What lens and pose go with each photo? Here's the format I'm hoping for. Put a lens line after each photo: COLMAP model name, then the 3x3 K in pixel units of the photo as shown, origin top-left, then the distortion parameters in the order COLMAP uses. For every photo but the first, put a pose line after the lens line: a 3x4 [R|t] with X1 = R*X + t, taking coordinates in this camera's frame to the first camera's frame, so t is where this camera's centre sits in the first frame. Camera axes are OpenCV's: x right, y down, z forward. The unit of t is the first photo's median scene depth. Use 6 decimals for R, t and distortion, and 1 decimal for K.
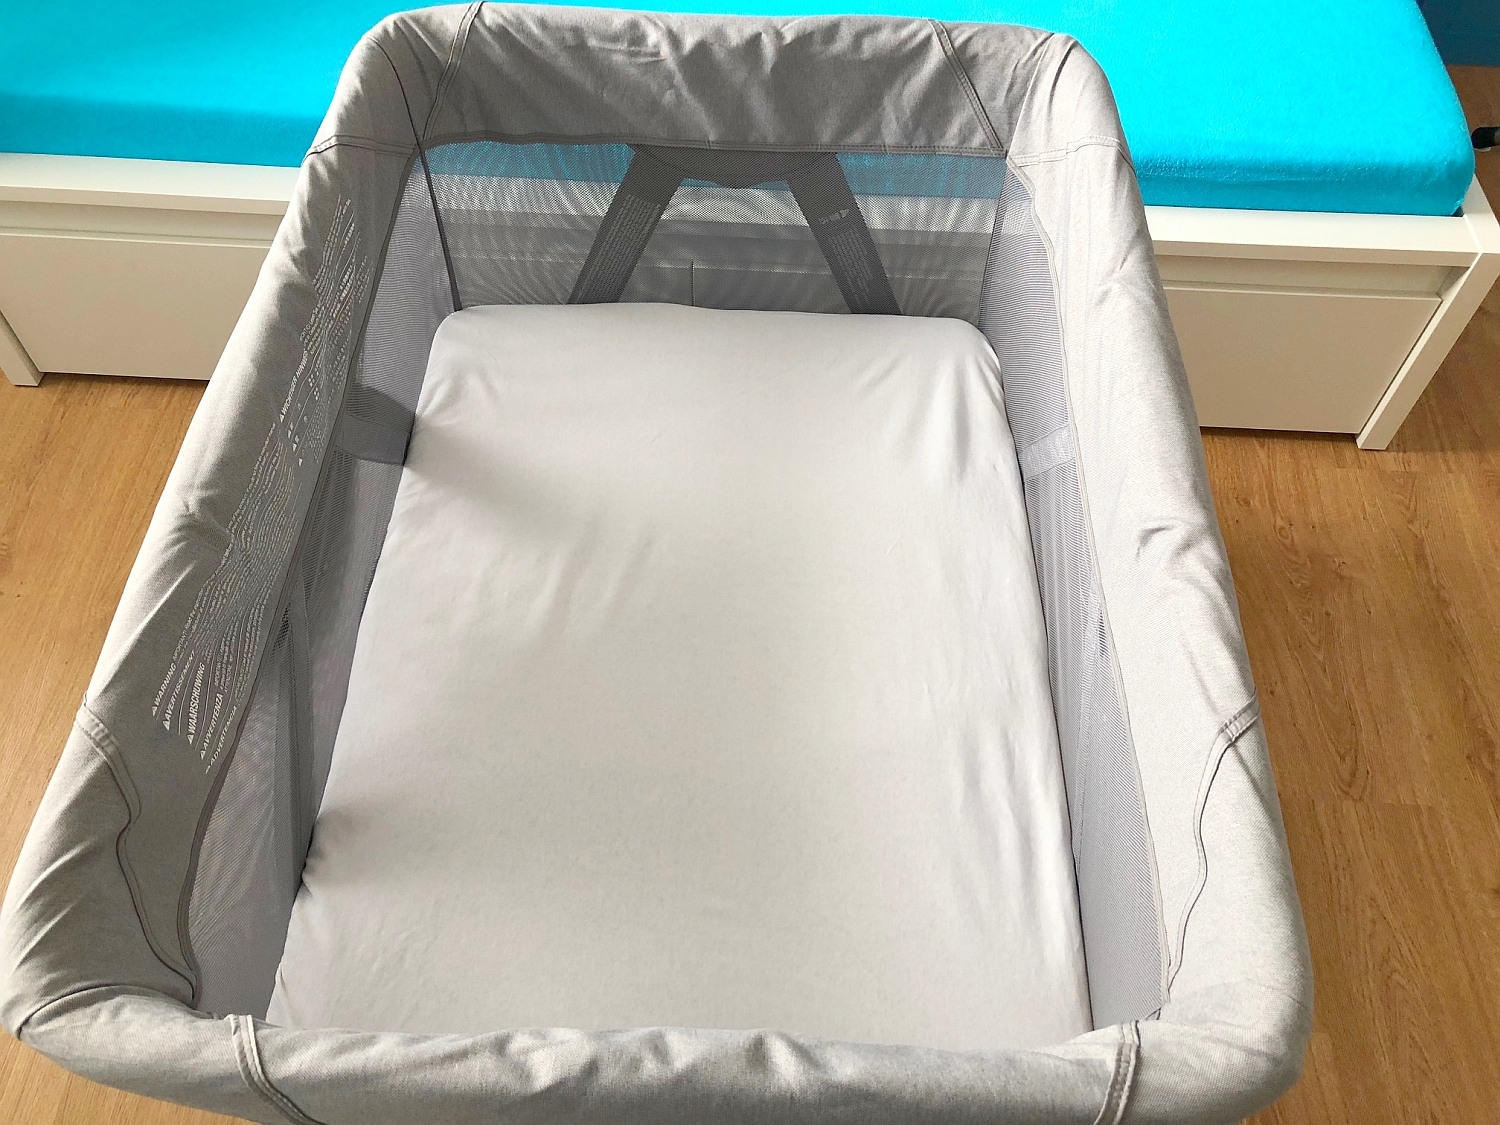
lens RADIAL K [[1237.1, 0, 750.2], [0, 1237.1, 558.8], [0, 0, 1]] dist [0.003846, 0.000658]
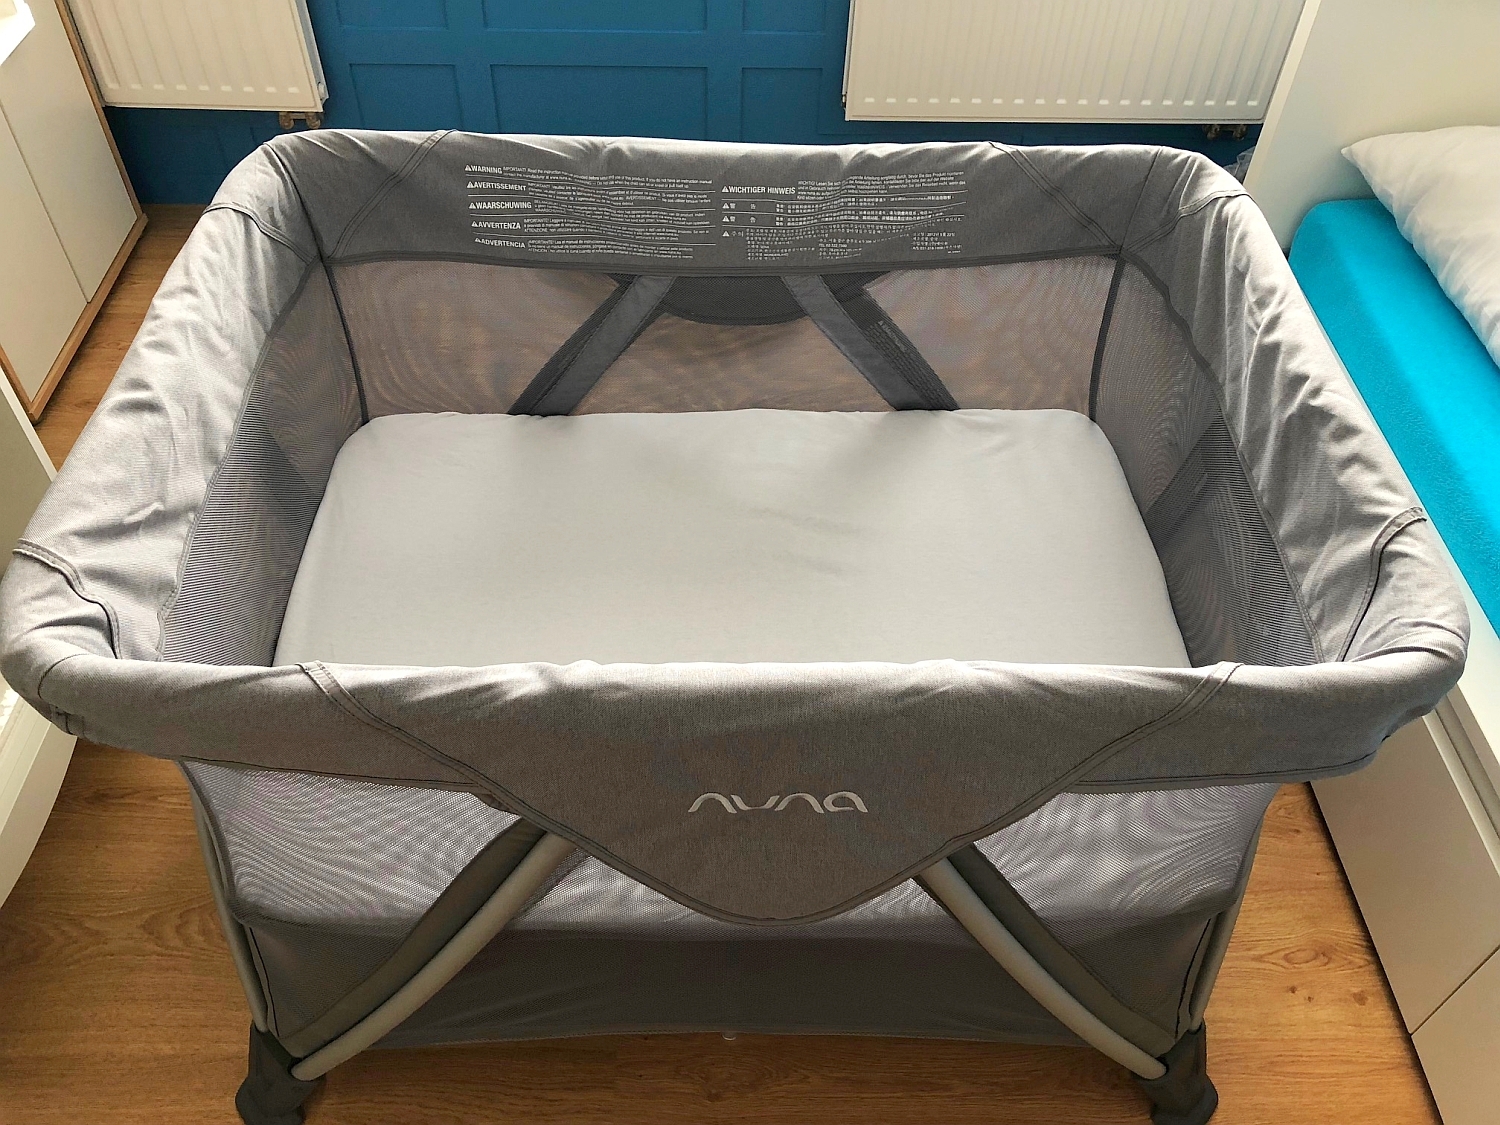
lens RADIAL K [[1237.1, 0, 749.0], [0, 1237.1, 565.3], [0, 0, 1]] dist [0.003846, 0.000658]
pose [[0.049909, 0.721163, -0.690965, 0.671773], [-0.822042, 0.422579, 0.381671, -0.377020], [0.567235, 0.548954, 0.613917, 0.325837]]
